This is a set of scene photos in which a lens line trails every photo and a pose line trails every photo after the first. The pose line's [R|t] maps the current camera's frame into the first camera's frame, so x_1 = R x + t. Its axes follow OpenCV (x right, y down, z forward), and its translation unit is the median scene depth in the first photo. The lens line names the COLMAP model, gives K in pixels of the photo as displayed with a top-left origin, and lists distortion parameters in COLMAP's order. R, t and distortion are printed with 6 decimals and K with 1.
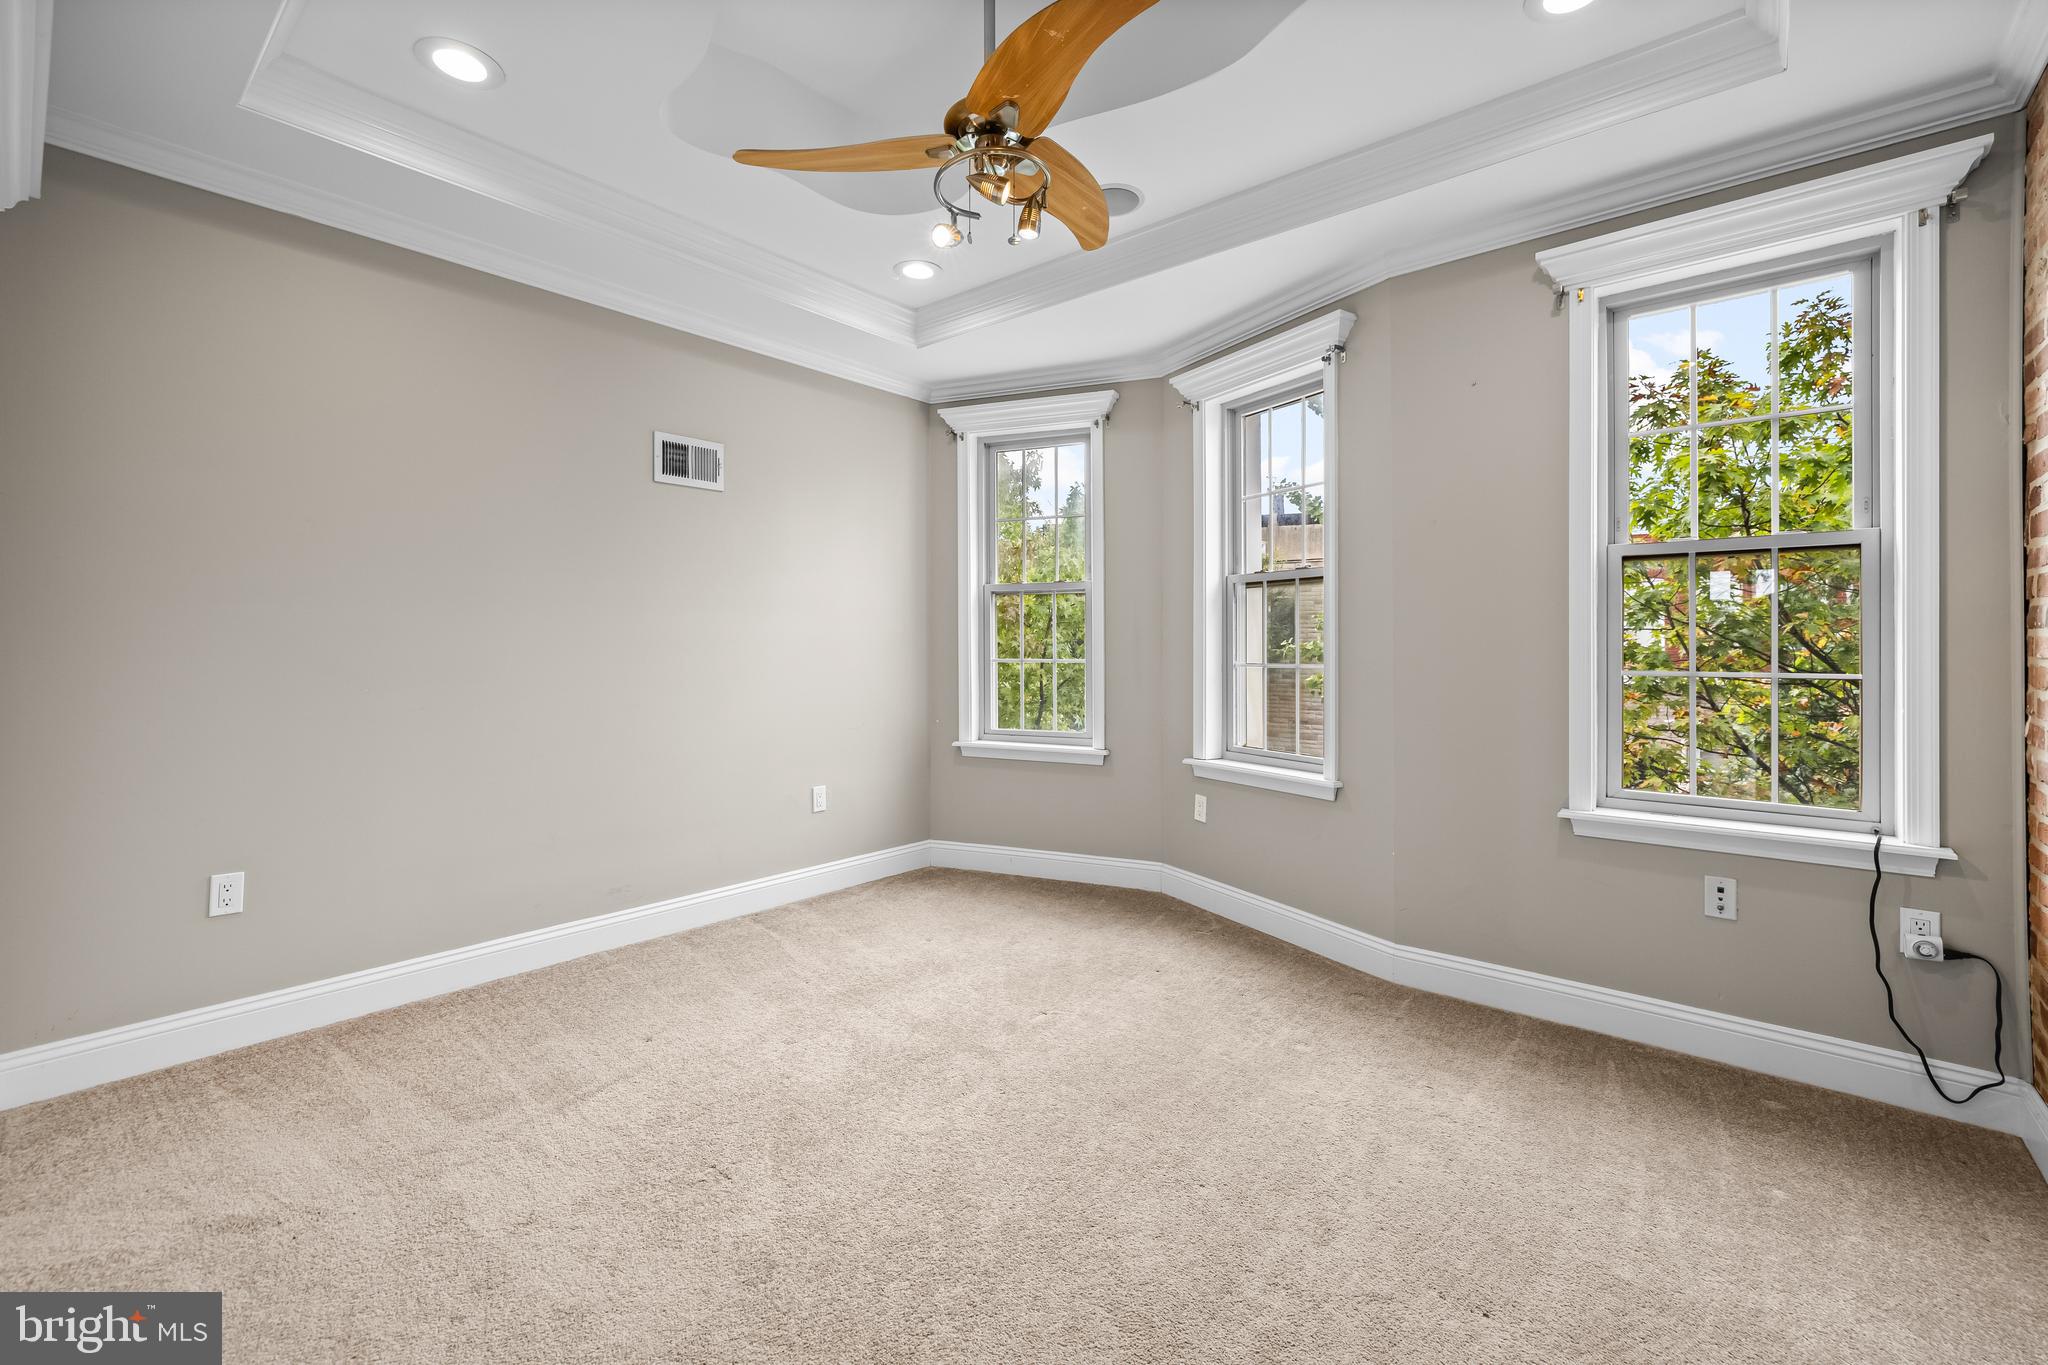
lens RADIAL K [[871.3, 0, 1021.4], [0, 871.3, 647.6], [0, 0, 1]] dist [0.008623, 0.000050]
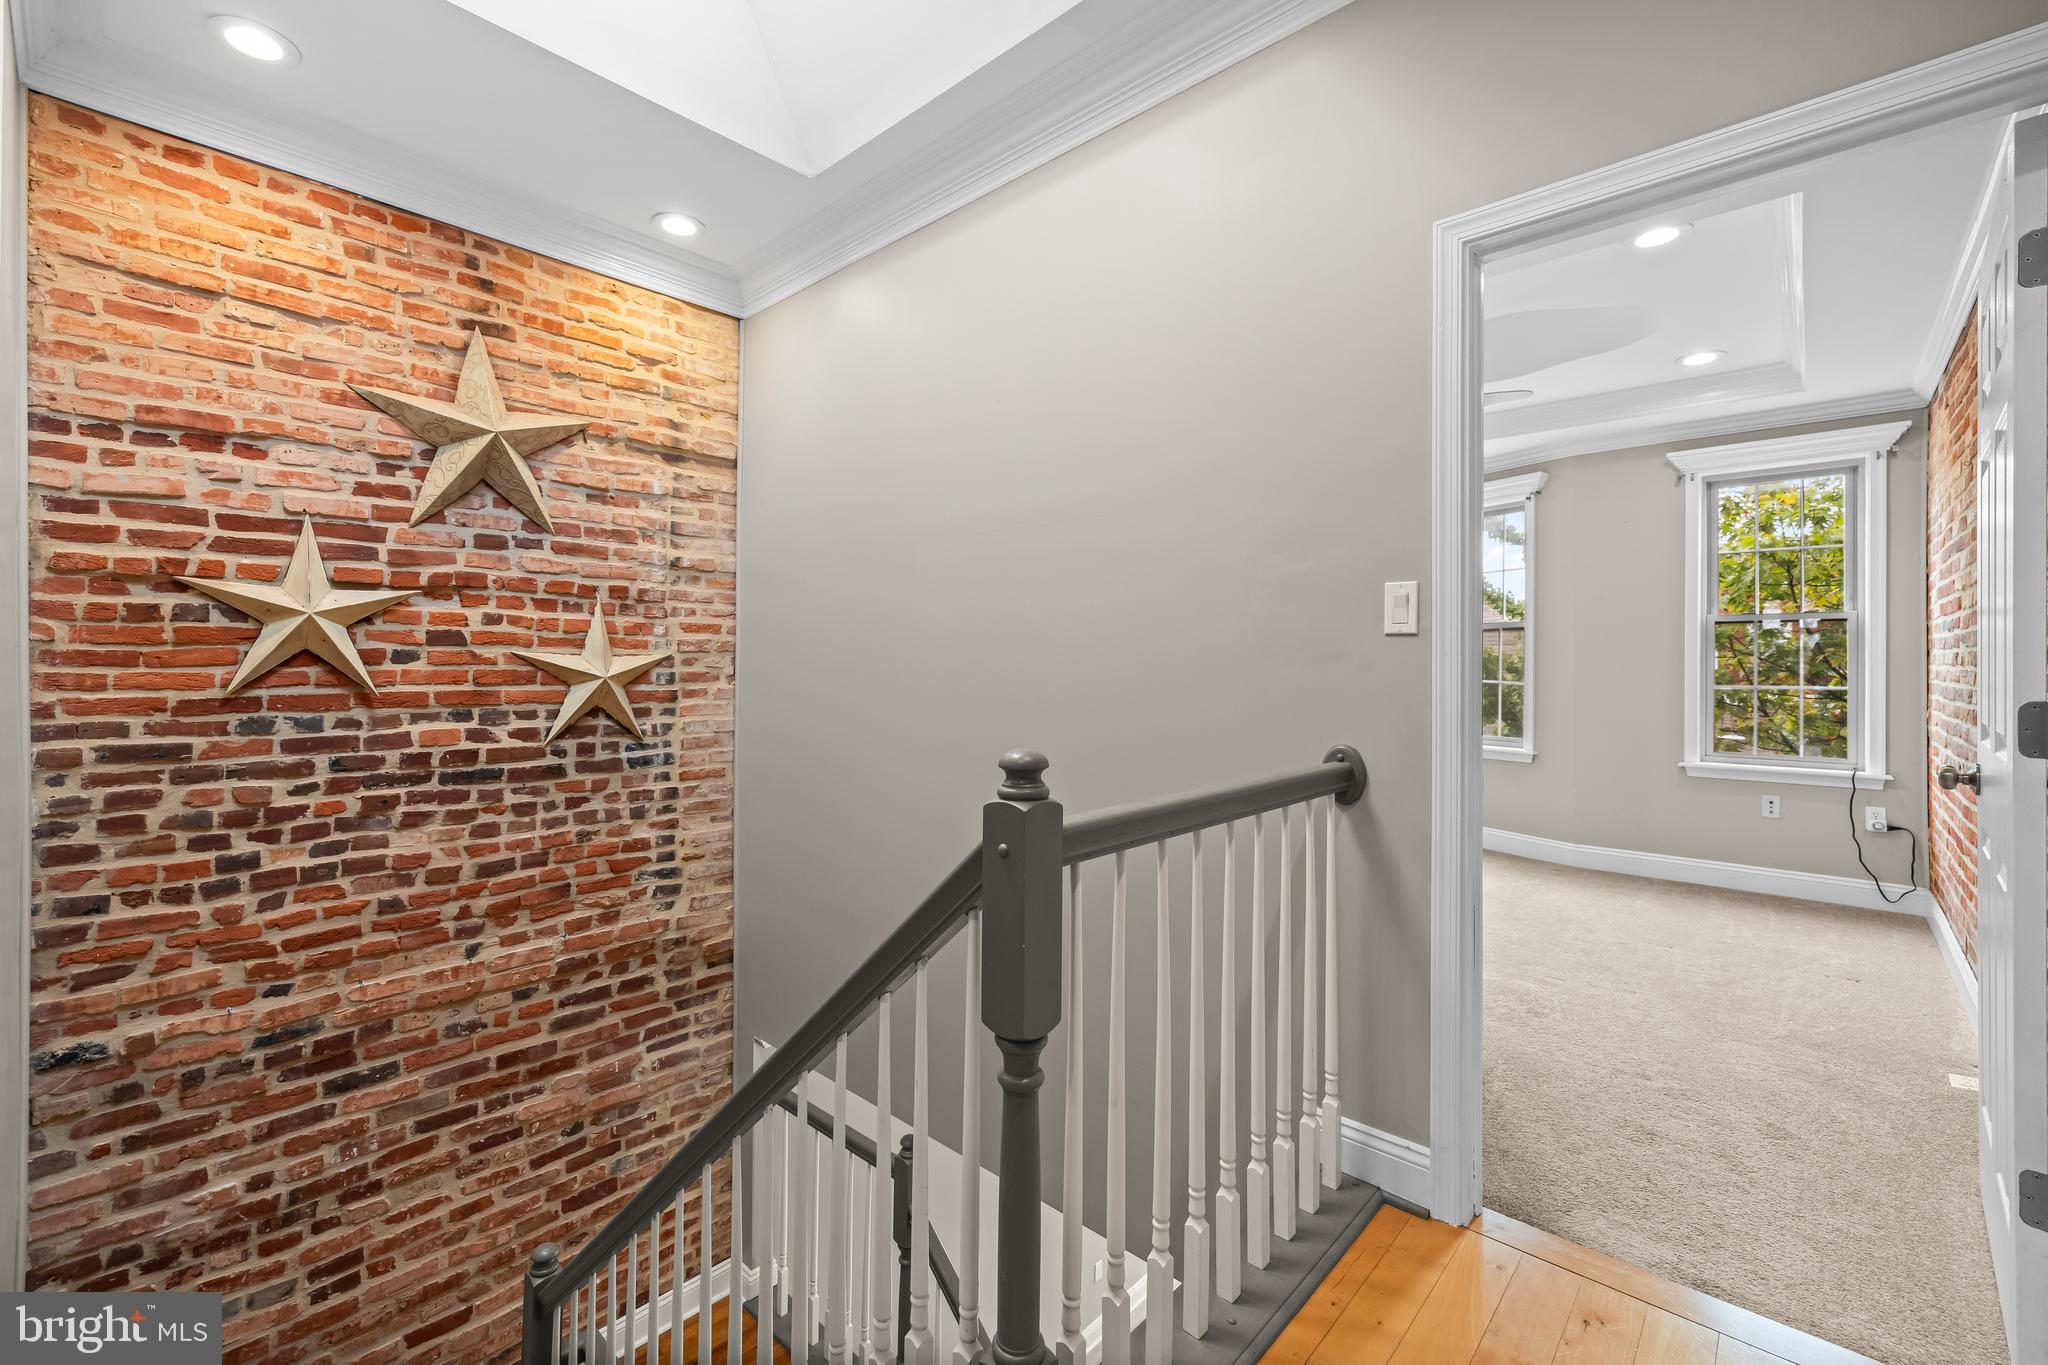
lens RADIAL K [[872.9, 0, 1014.8], [0, 872.9, 662.7], [0, 0, 1]] dist [0.007172, 0.000158]
pose [[0.999245, 0.006162, -0.038368, -0.778993], [-0.006254, 0.999978, -0.002270, -0.006896], [0.038353, 0.002508, 0.999261, -0.976596]]
